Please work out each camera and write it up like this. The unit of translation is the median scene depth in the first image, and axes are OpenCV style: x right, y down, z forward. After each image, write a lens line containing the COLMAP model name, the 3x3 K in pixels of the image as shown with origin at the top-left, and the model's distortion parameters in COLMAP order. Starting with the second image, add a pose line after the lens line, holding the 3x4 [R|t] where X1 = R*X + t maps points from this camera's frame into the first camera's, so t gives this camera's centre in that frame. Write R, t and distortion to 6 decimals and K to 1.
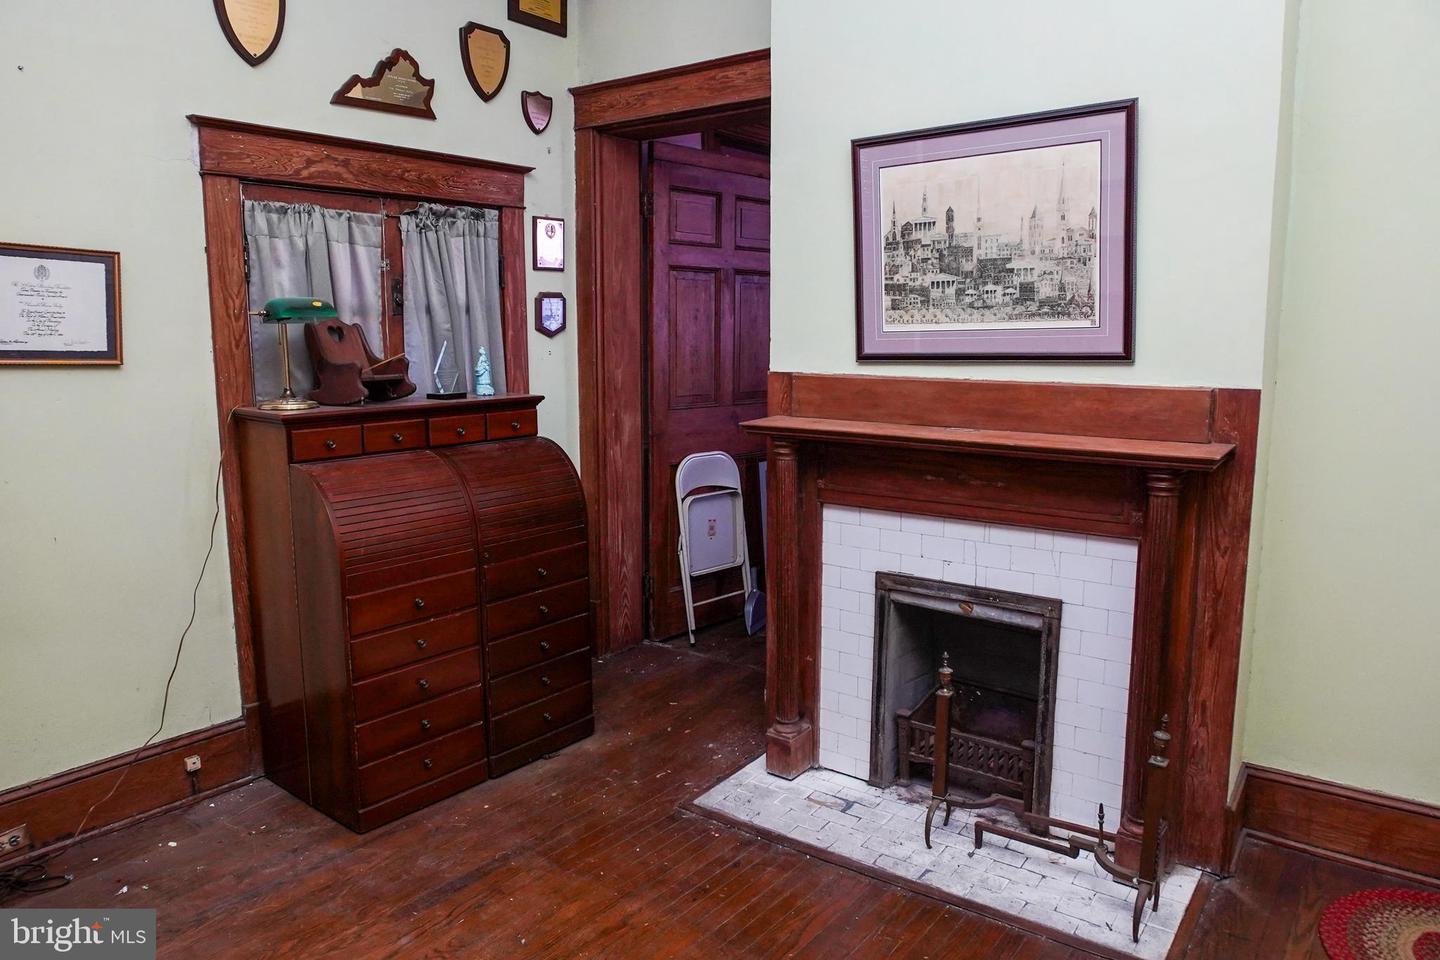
lens RADIAL K [[981.2, 0, 731.7], [0, 981.2, 477.4], [0, 0, 1]] dist [-0.053174, 0.037212]
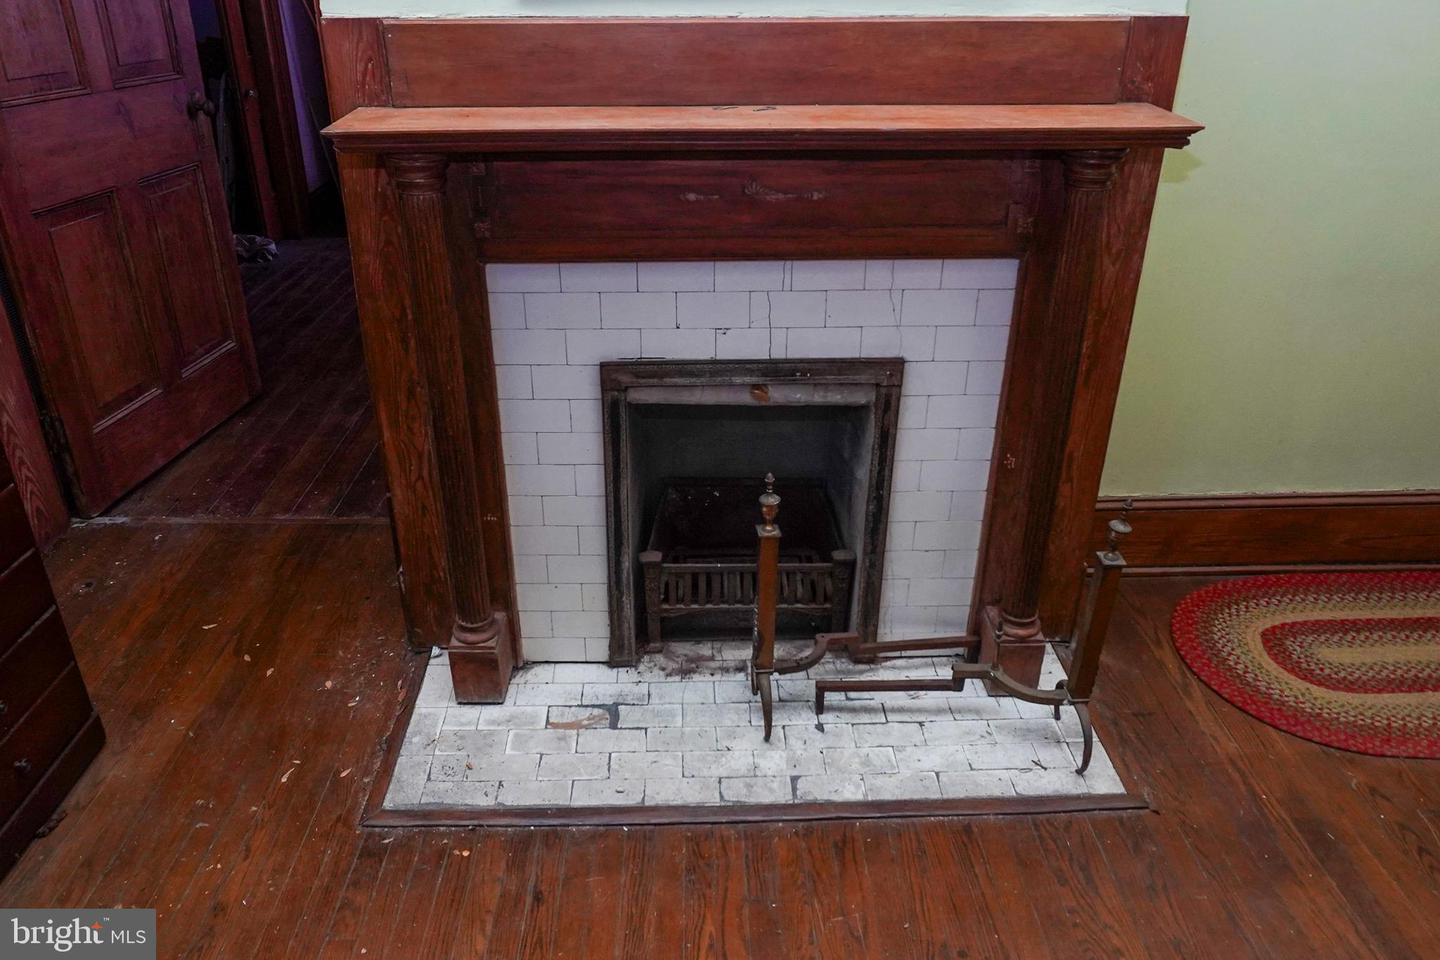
lens RADIAL K [[1051.6, 0, 715.7], [0, 1051.6, 480.7], [0, 0, 1]] dist [-0.056870, 0.053678]
pose [[0.798194, -0.274949, 0.535994, -0.169922], [0.095409, 0.936233, 0.338180, -0.050812], [-0.594797, -0.218794, 0.773528, 0.449347]]
